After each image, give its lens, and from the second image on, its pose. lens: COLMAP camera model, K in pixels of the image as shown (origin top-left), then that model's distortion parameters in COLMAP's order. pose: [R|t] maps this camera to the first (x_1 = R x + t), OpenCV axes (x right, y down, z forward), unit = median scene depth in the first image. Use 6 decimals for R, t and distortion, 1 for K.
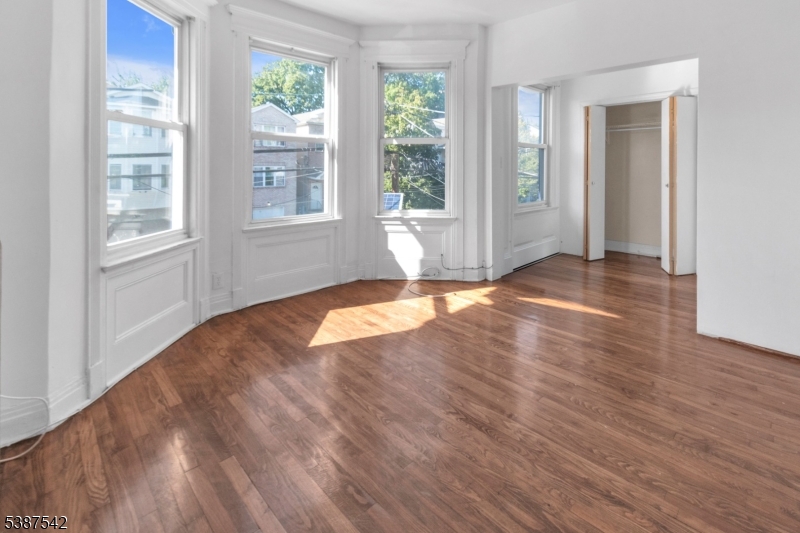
lens RADIAL K [[380.0, 0, 399.5], [0, 380.0, 226.4], [0, 0, 1]] dist [0.000941, -0.000457]
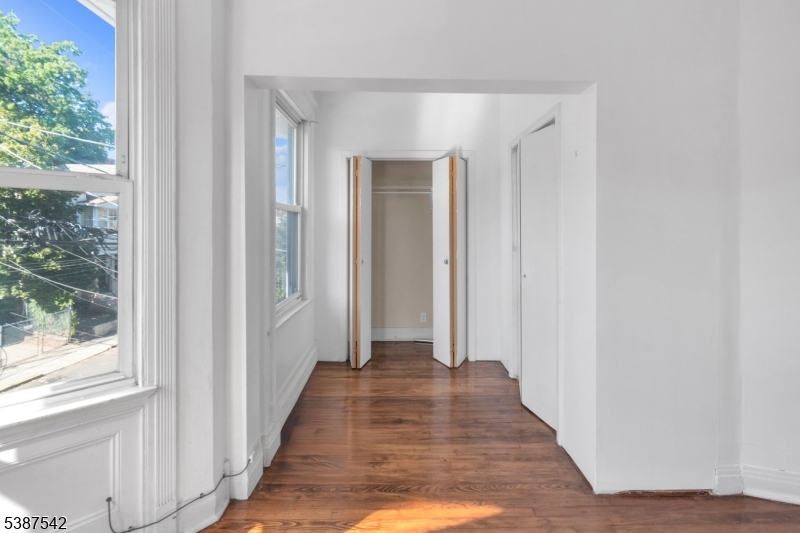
lens RADIAL K [[380.0, 0, 399.5], [0, 380.0, 226.4], [0, 0, 1]] dist [0.000941, -0.000457]
pose [[0.693118, 0.007029, 0.720790, 0.037019], [0.108740, 0.987489, -0.114195, -0.092315], [-0.712575, 0.157529, 0.683682, 0.455542]]
